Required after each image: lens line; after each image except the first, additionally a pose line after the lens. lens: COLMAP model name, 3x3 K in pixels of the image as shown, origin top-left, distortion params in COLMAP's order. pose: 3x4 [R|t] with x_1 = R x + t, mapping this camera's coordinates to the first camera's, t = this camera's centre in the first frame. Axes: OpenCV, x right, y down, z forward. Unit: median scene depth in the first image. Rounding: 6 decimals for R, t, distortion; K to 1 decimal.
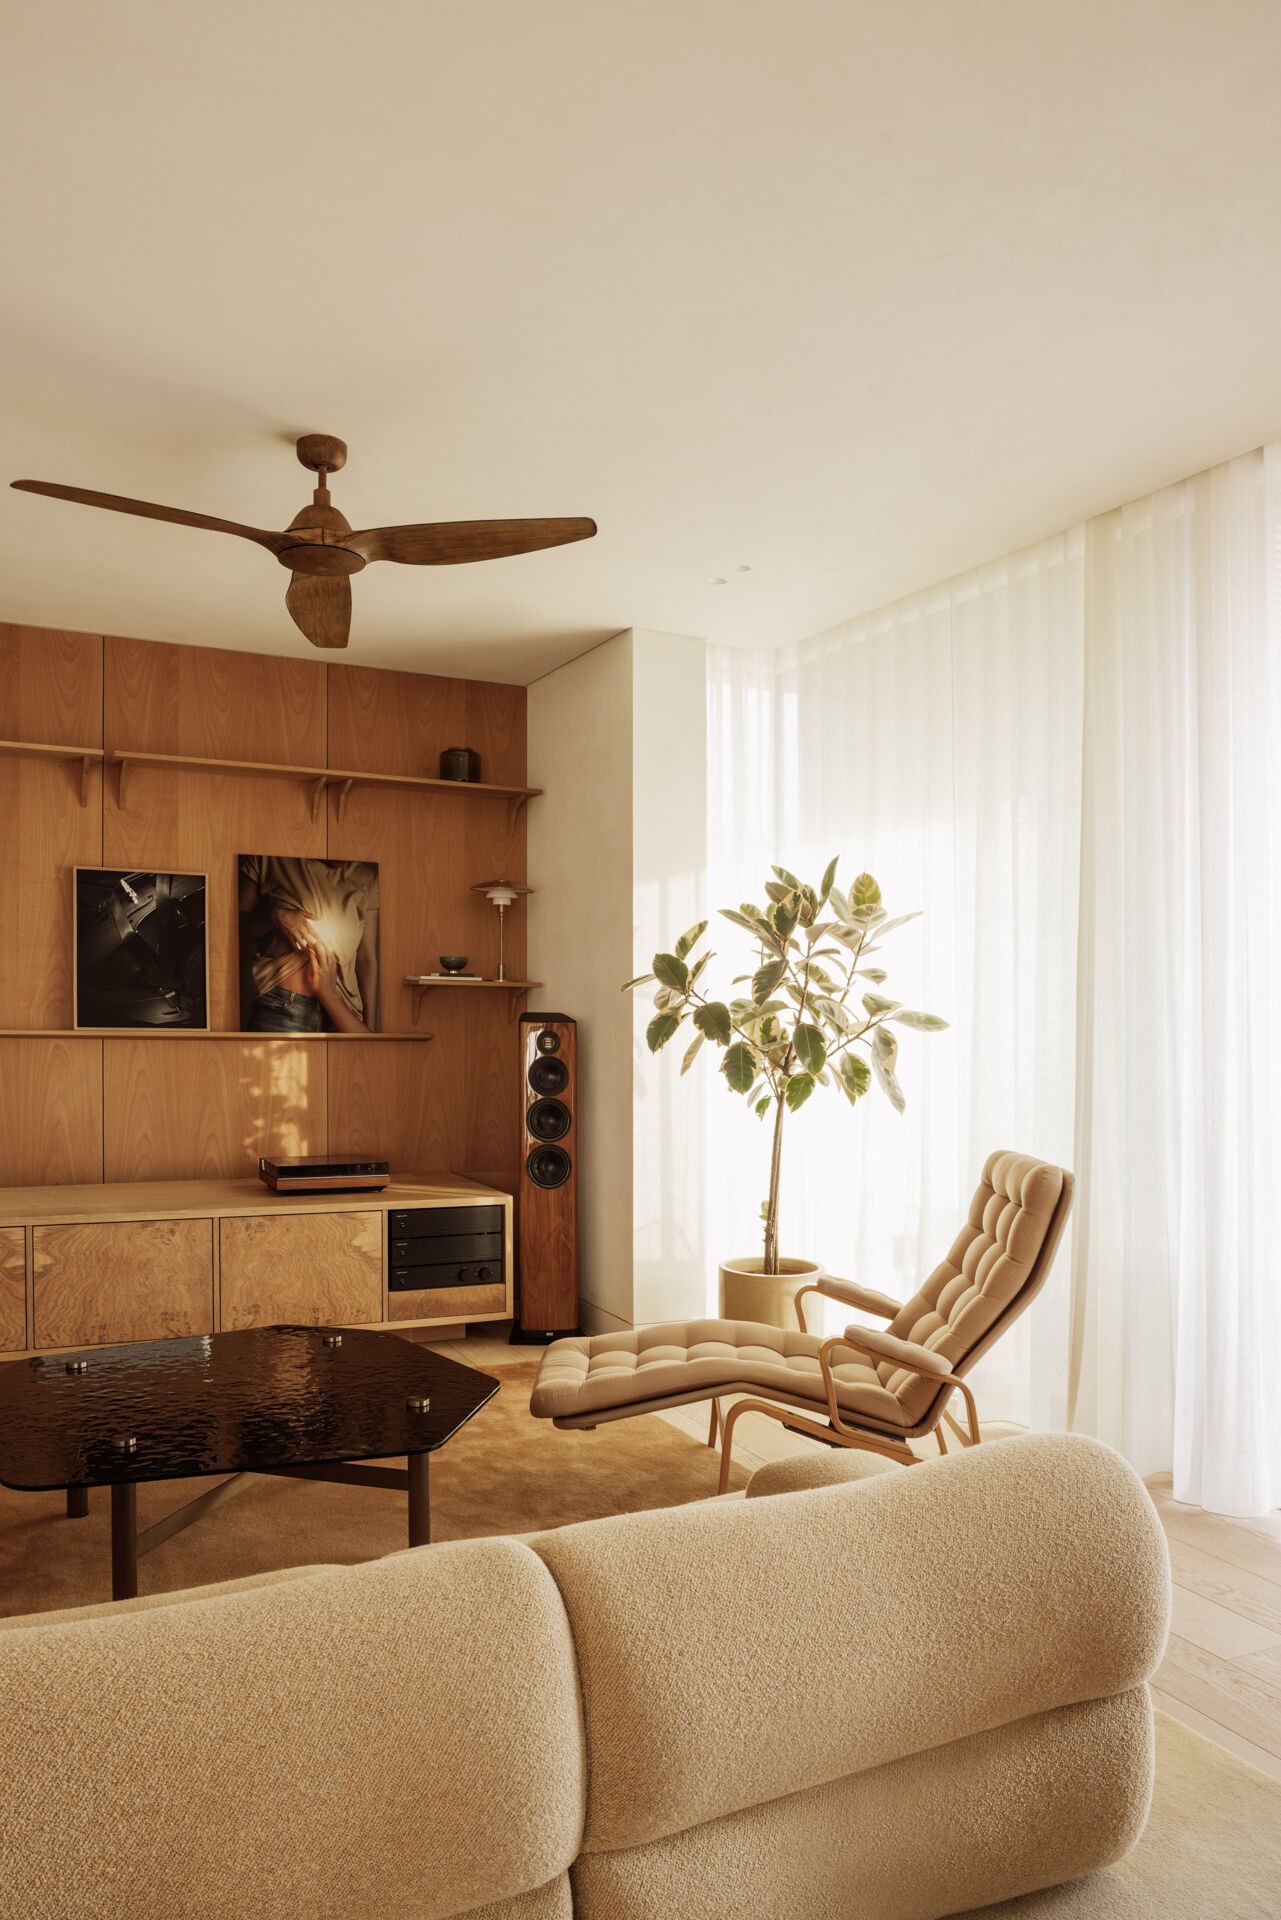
lens RADIAL K [[1470.0, 0, 640.5], [0, 1470.0, 960.0], [0, 0, 1]] dist [-0.036900, 0.003251]
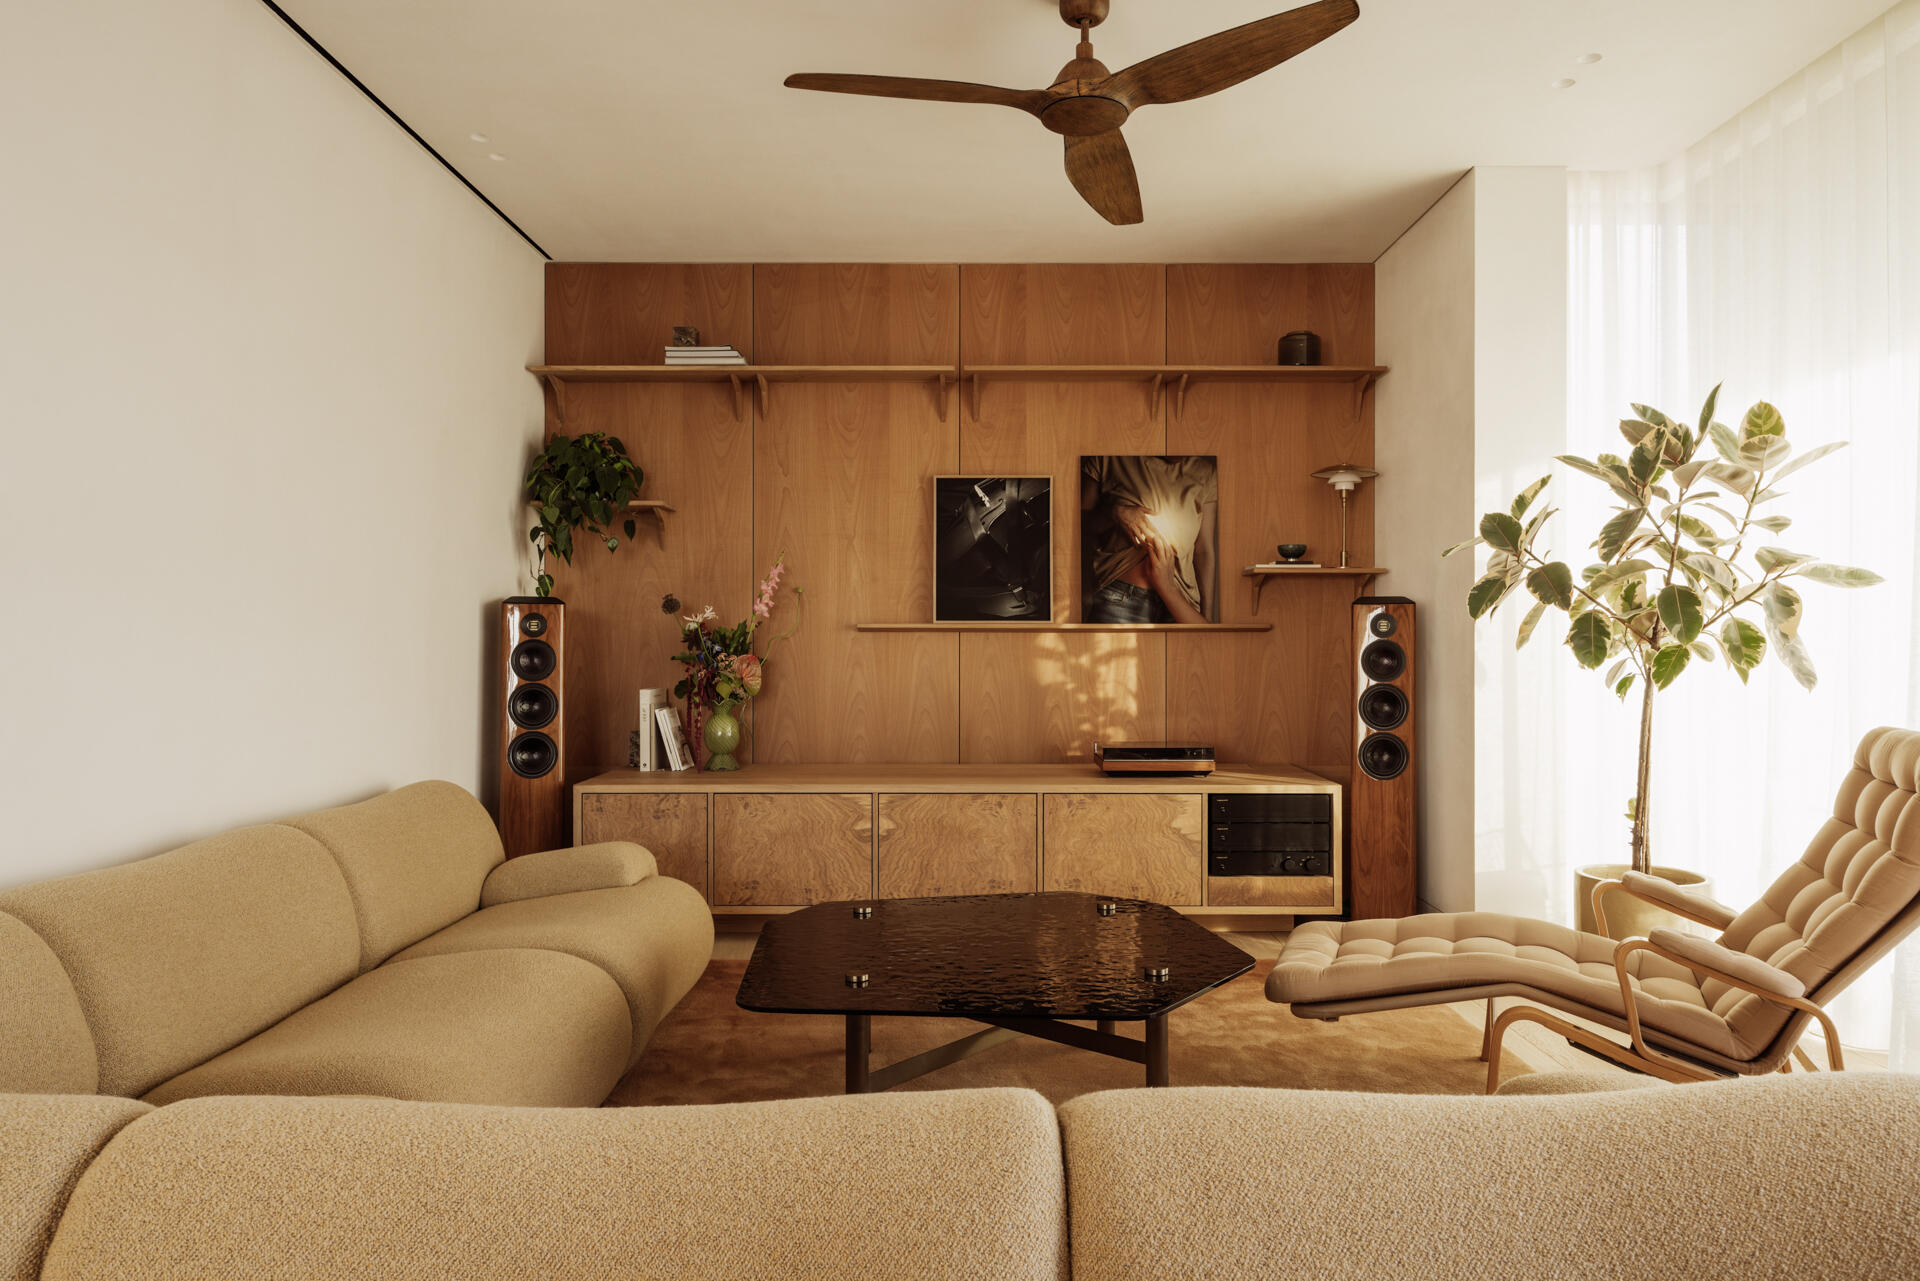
lens RADIAL K [[1320.1, 0, 960.0], [0, 1320.1, 640.5], [0, 0, 1]] dist [0.011828, 0.001243]
pose [[0.893739, -0.015134, -0.448332, 0.080125], [0.024262, 0.999599, 0.014622, 0.050488], [0.447930, -0.023946, 0.893748, 0.132136]]
